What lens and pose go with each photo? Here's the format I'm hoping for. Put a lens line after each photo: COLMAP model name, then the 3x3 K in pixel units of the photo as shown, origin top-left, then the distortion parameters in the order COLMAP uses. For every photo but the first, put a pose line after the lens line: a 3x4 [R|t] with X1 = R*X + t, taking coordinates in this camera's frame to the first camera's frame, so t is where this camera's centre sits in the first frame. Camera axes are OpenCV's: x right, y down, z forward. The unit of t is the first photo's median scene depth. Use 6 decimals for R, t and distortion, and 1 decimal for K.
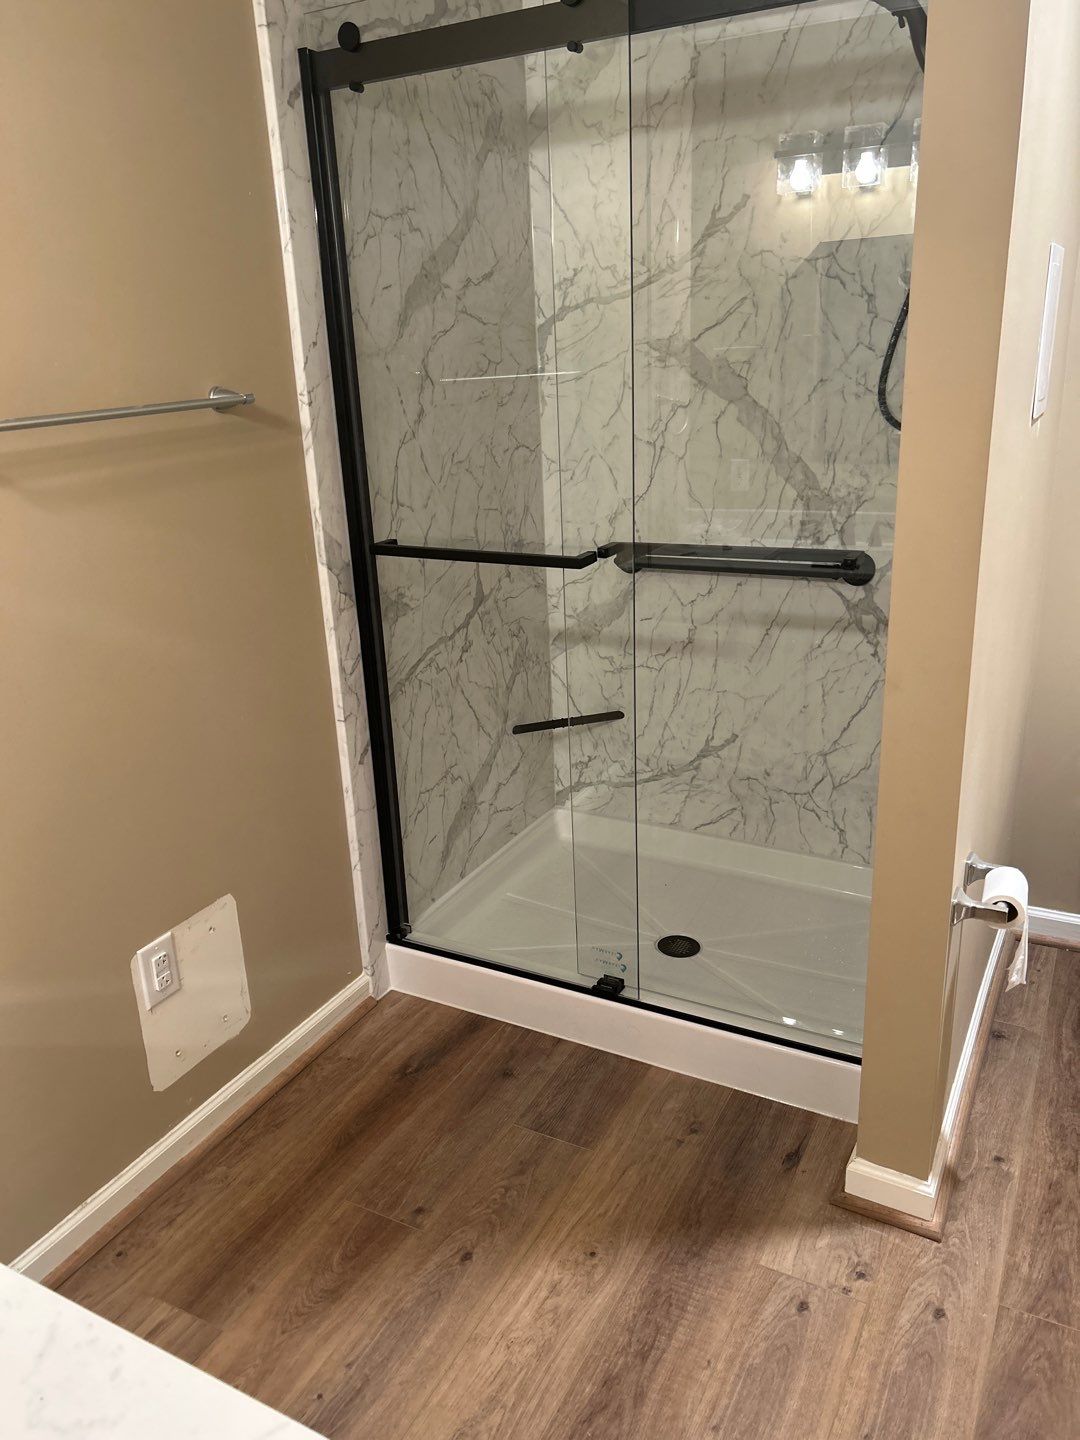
lens RADIAL K [[1079.3, 0, 533.1], [0, 1079.3, 738.9], [0, 0, 1]] dist [0.041763, -0.052118]
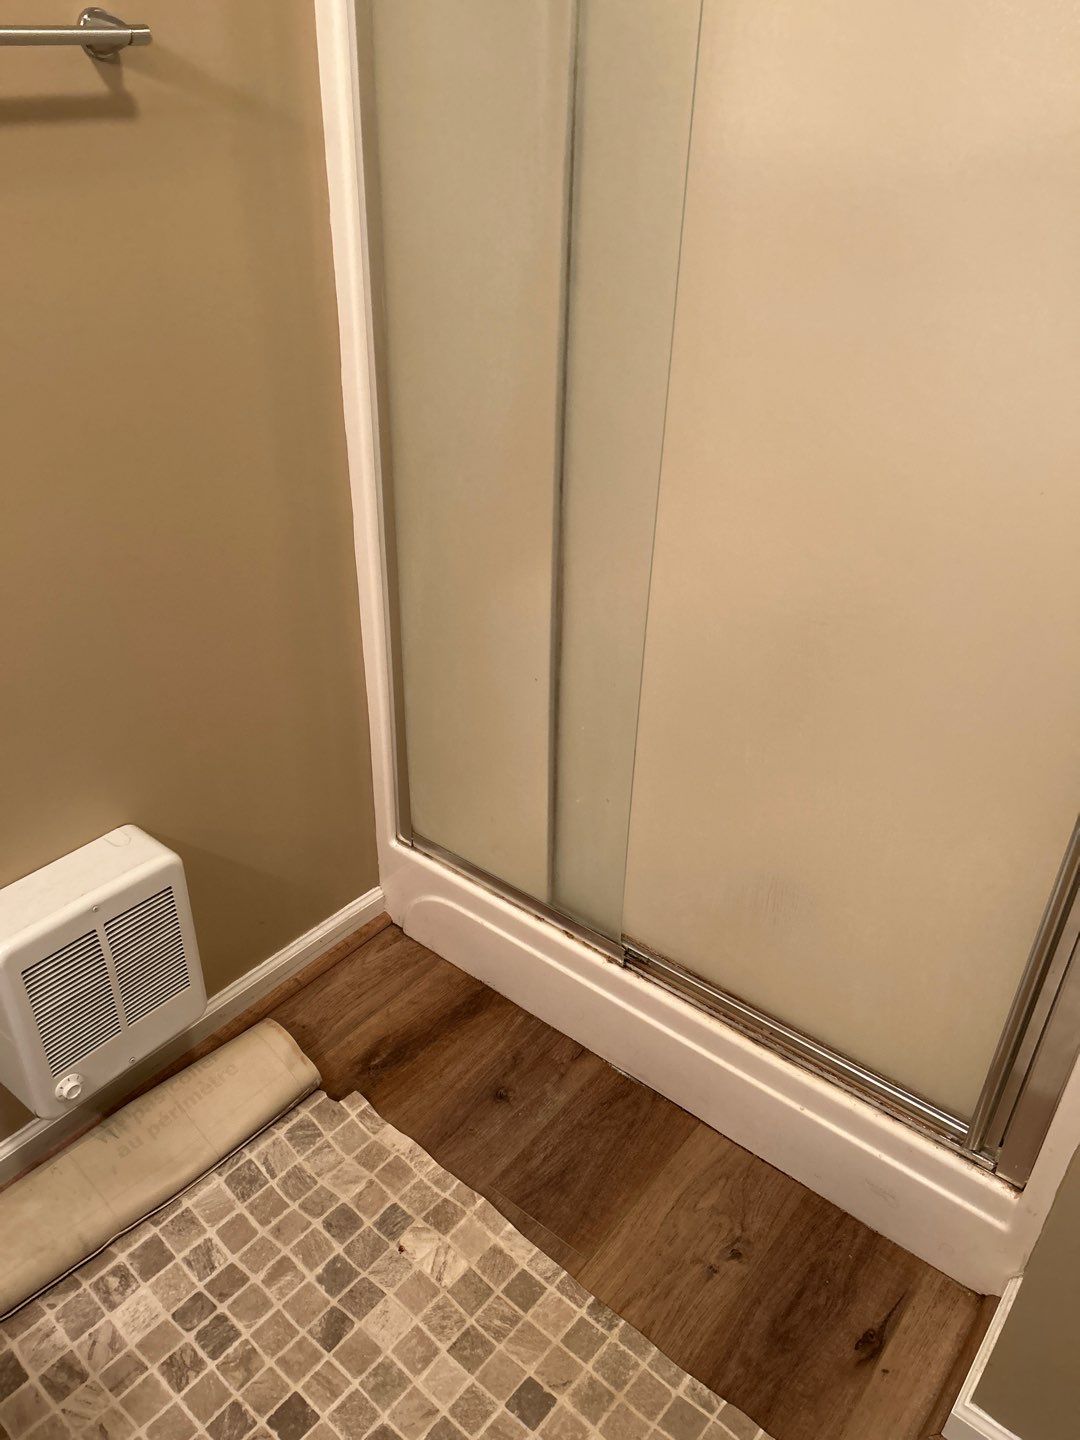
lens RADIAL K [[1079.3, 0, 523.5], [0, 1079.3, 739.9], [0, 0, 1]] dist [0.041763, -0.052118]
pose [[0.981239, 0.151256, -0.119544, 0.039232], [-0.120443, 0.965108, 0.232509, -0.088476], [0.150541, -0.213749, 0.965220, 0.310568]]
